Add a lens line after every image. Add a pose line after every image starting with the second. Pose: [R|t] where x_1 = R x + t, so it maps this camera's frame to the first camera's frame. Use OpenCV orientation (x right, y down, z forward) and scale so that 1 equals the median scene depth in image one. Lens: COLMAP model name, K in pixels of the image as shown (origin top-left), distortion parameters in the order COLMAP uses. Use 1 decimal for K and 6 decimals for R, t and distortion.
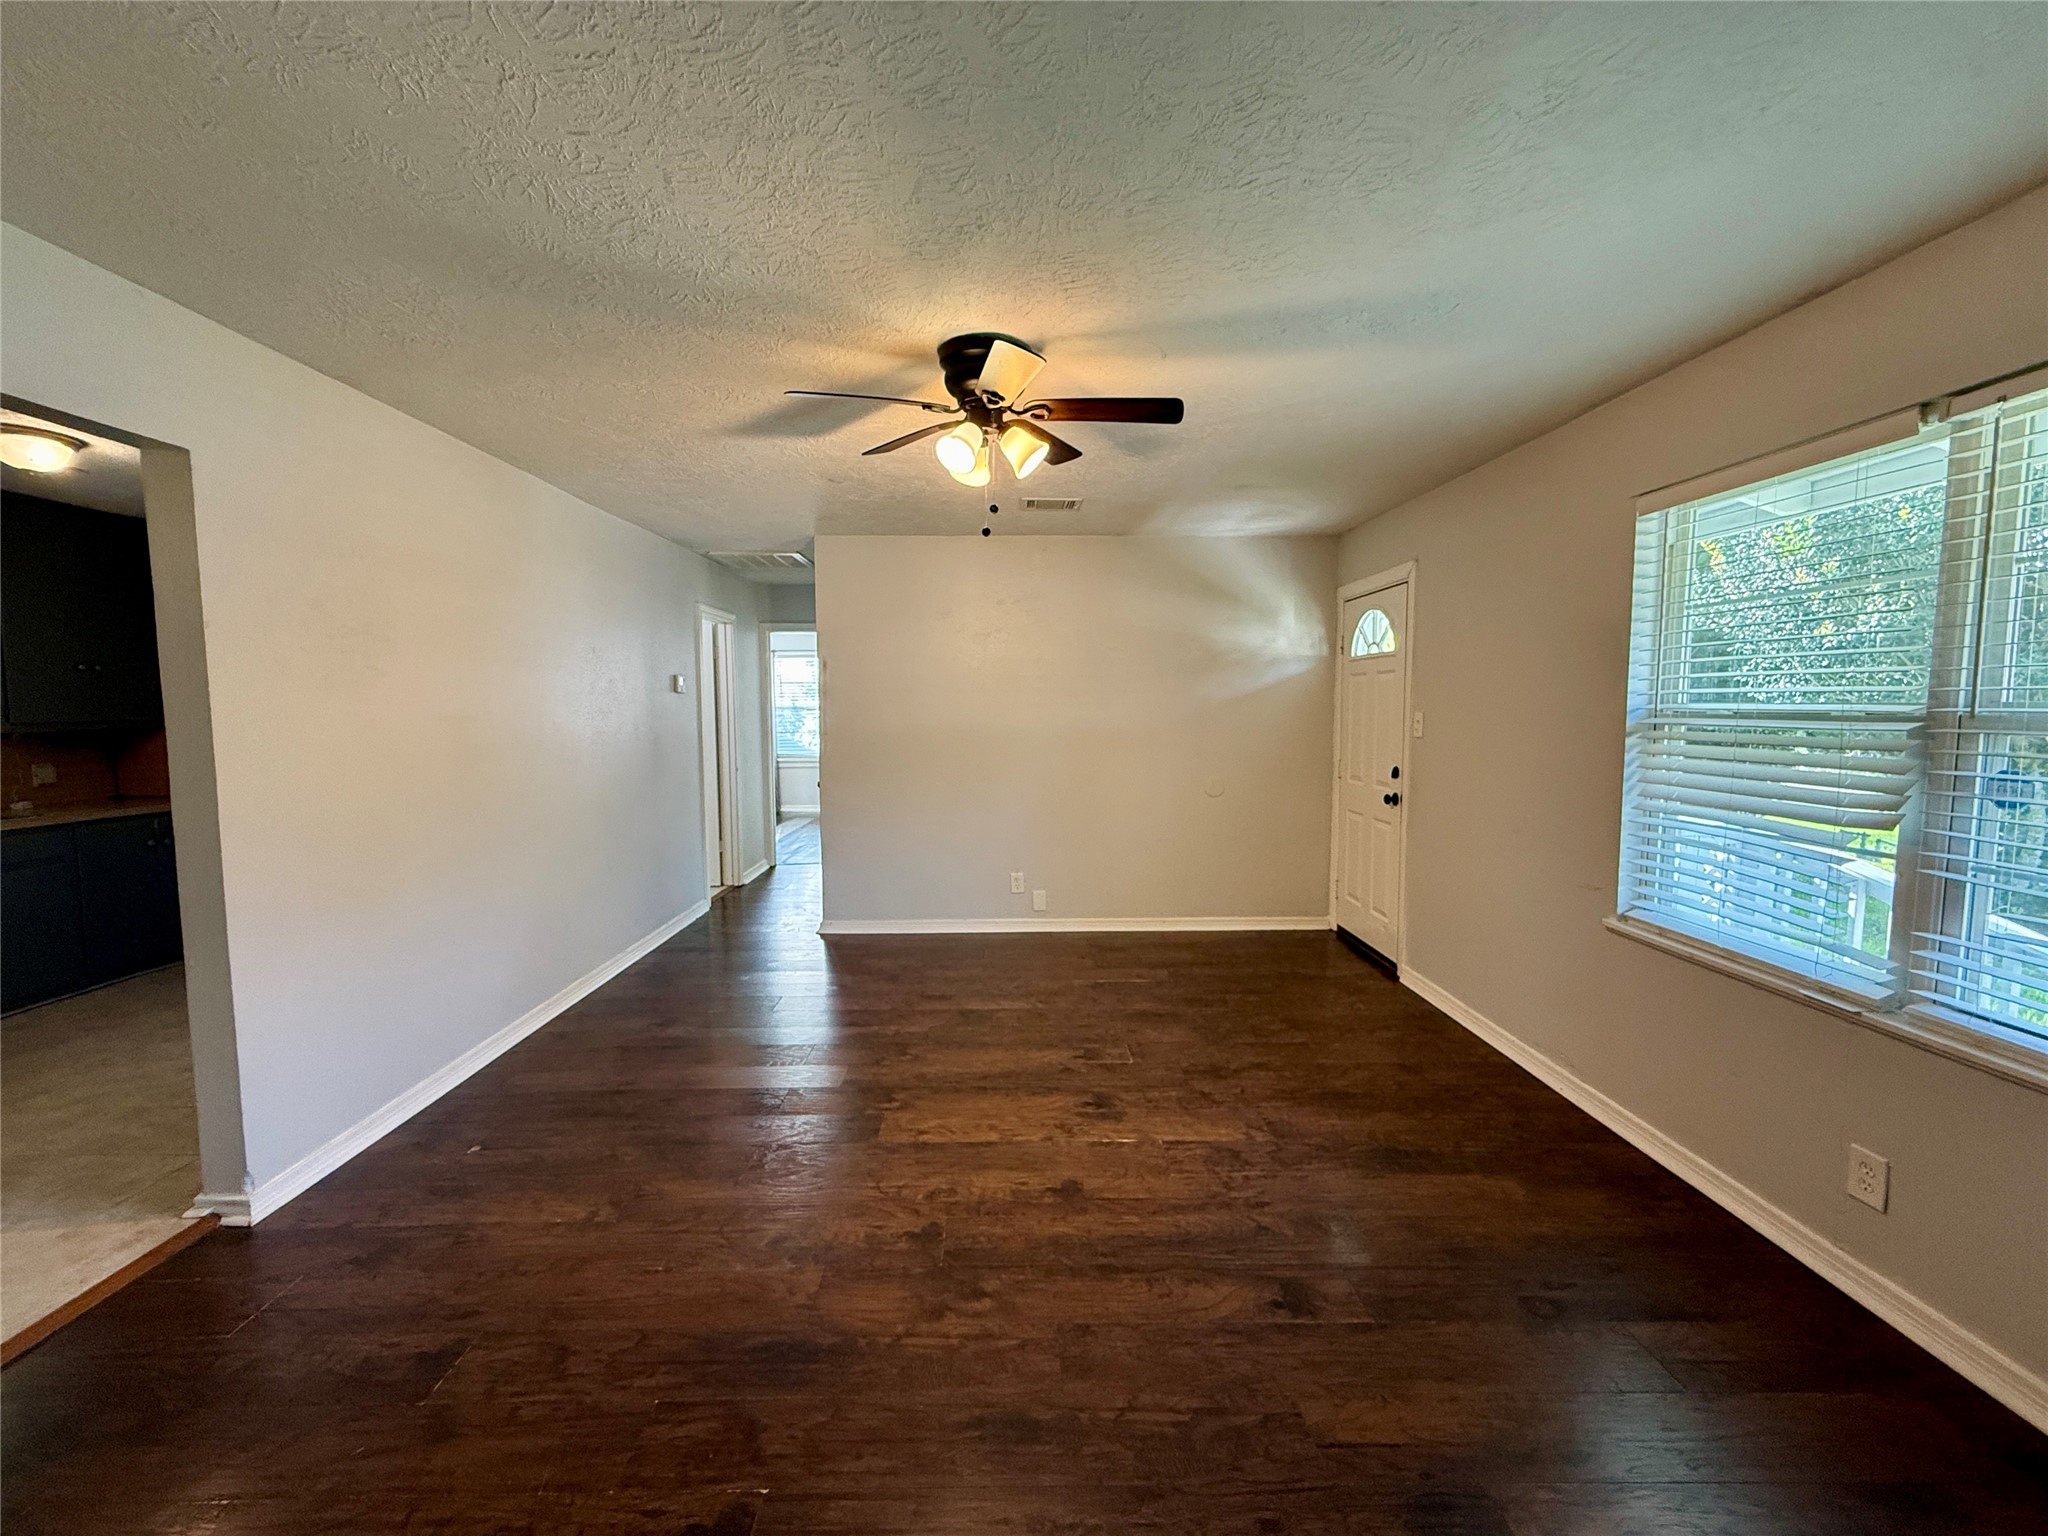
lens RADIAL K [[816.9, 0, 1019.4], [0, 816.9, 768.3], [0, 0, 1]] dist [-0.000633, -0.000192]
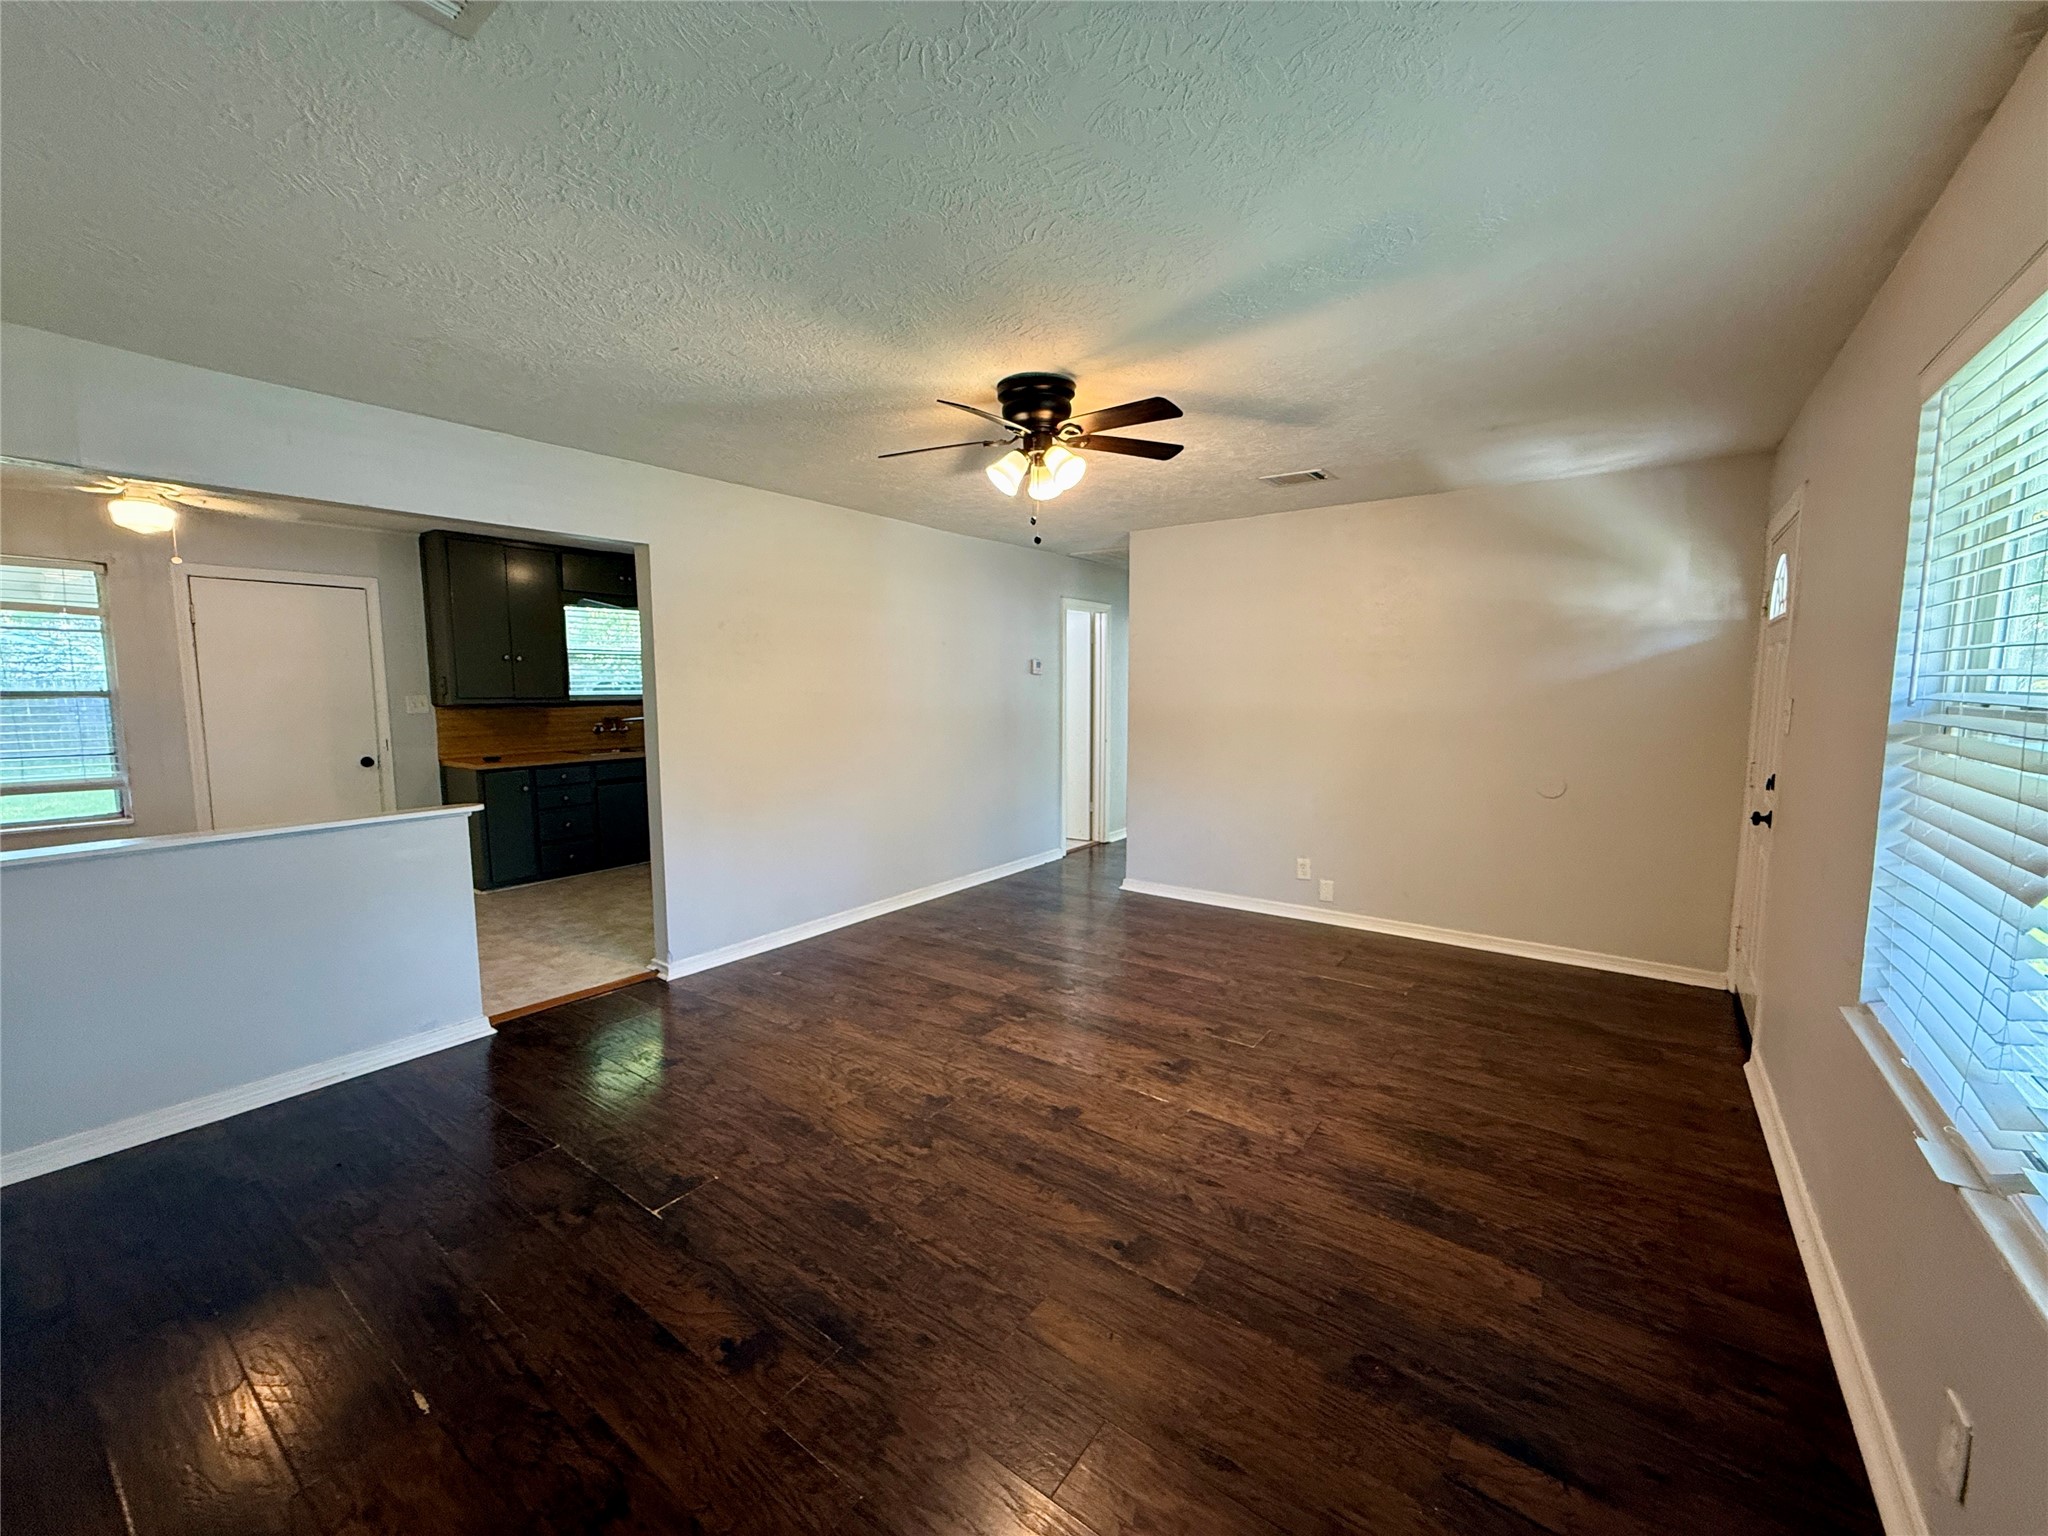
lens RADIAL K [[816.9, 0, 1019.7], [0, 816.9, 769.5], [0, 0, 1]] dist [-0.000633, -0.000192]
pose [[0.795579, 0.065528, -0.602296, 0.600728], [-0.047226, 0.997816, 0.046177, -0.013609], [0.604006, -0.008294, 0.796936, 0.044306]]
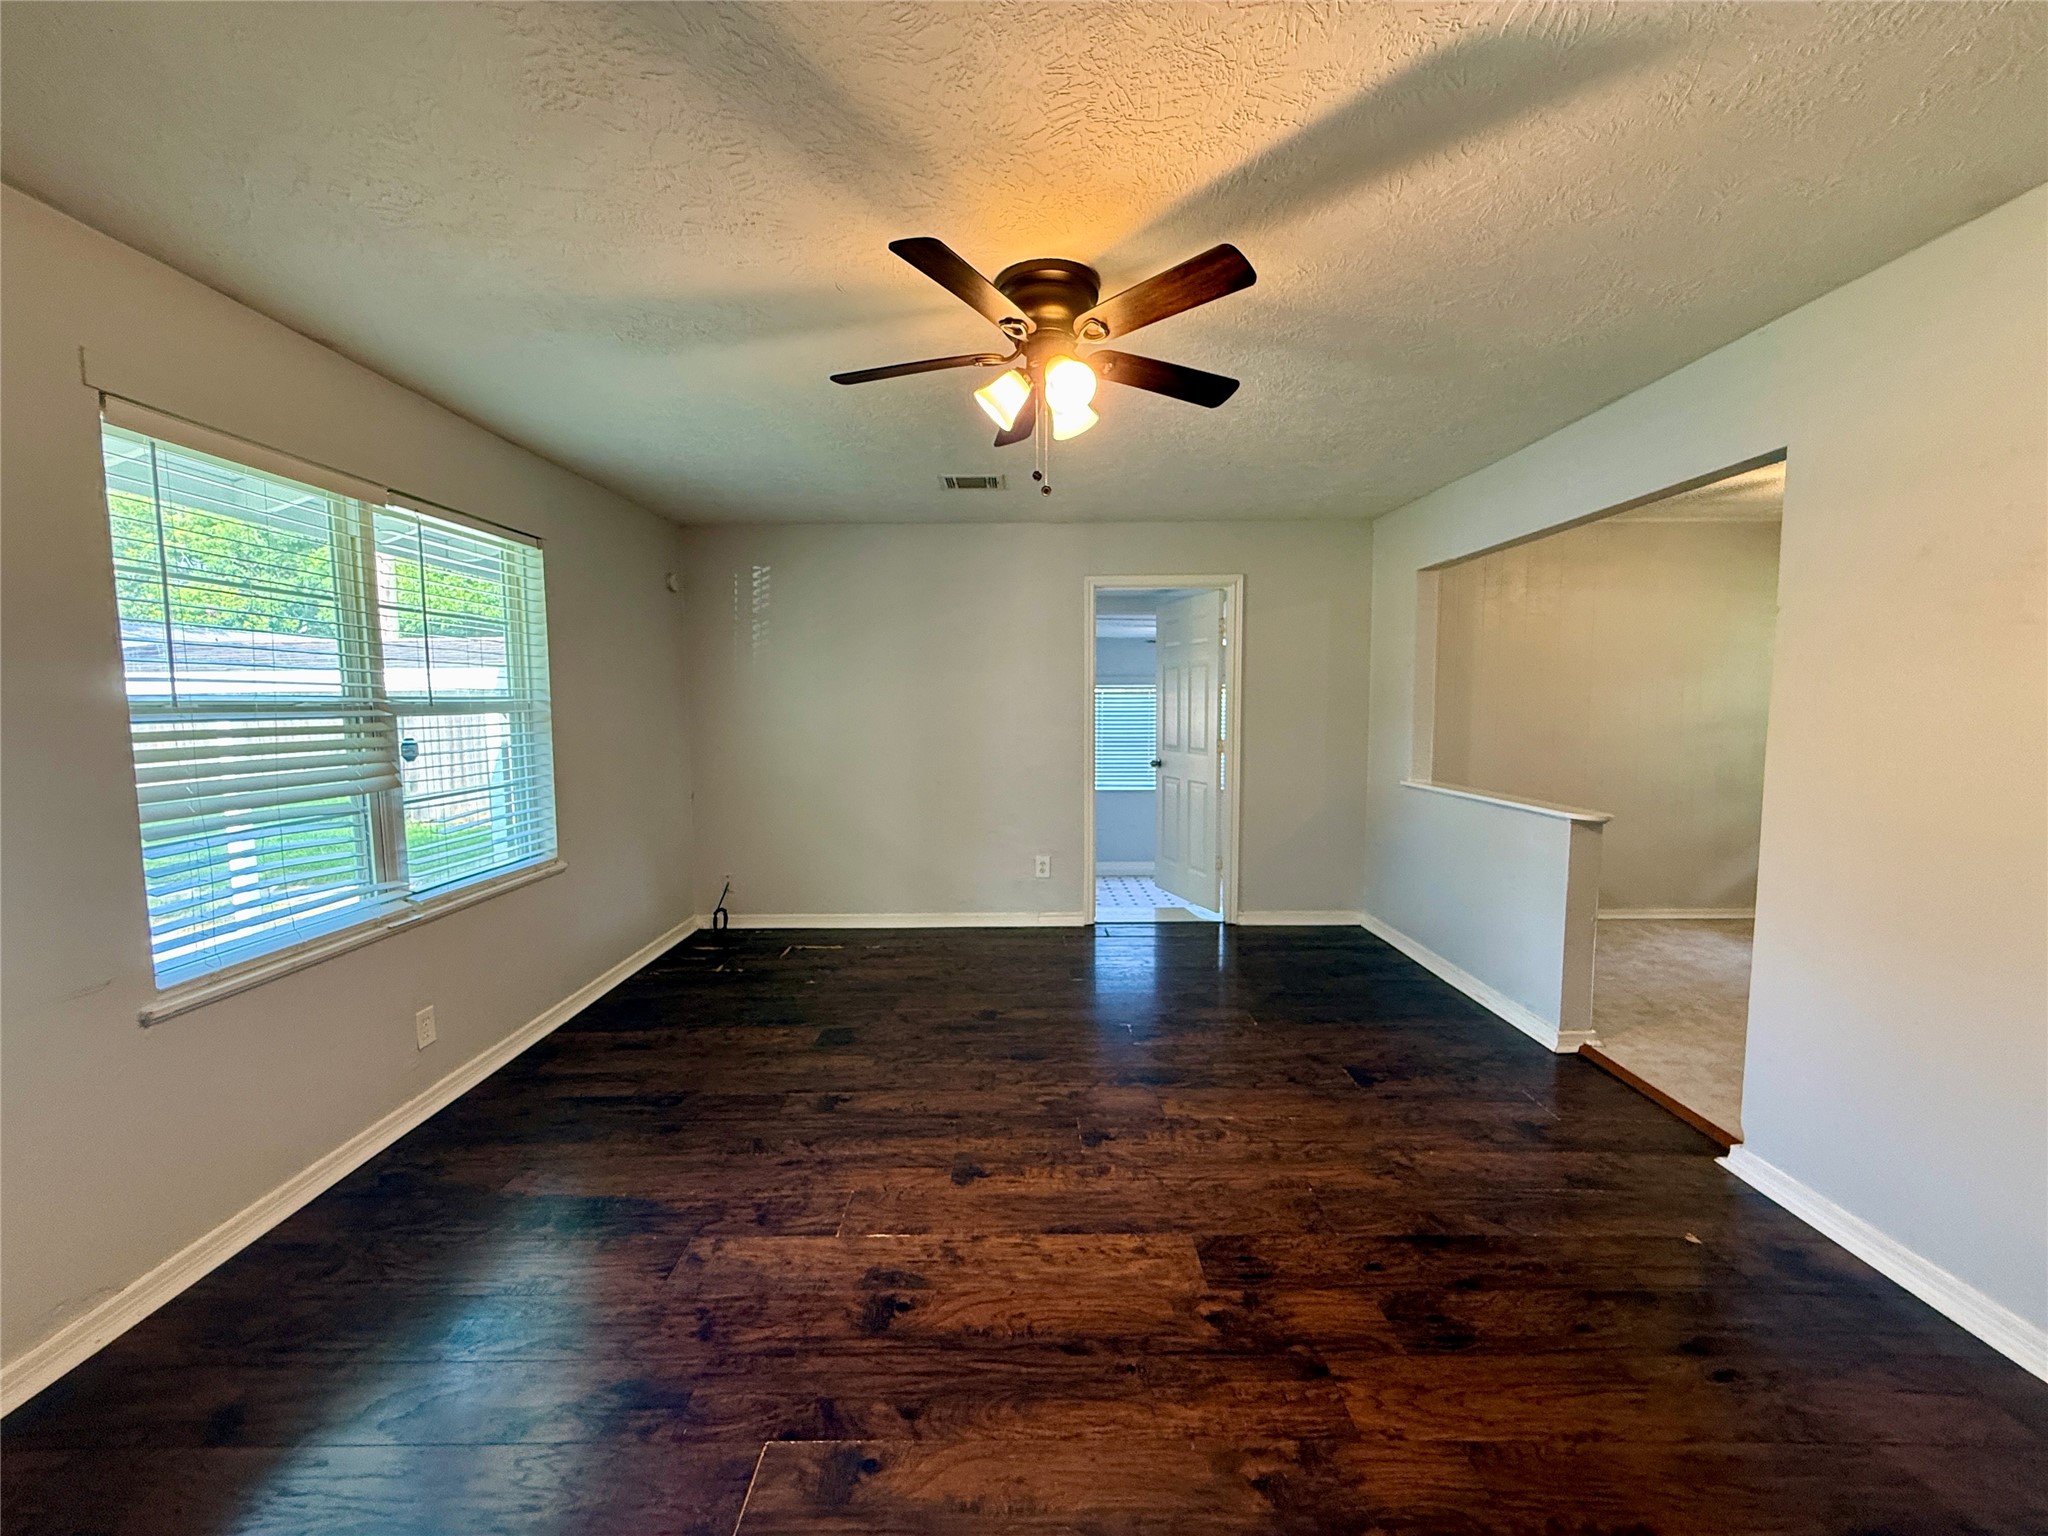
lens RADIAL K [[816.9, 0, 1016.9], [0, 816.9, 765.9], [0, 0, 1]] dist [-0.000633, -0.000192]
pose [[-0.999726, 0.005032, 0.022849, -0.023885], [0.008535, 0.987735, 0.155908, -0.123782], [-0.021785, 0.156061, -0.987507, 1.721350]]
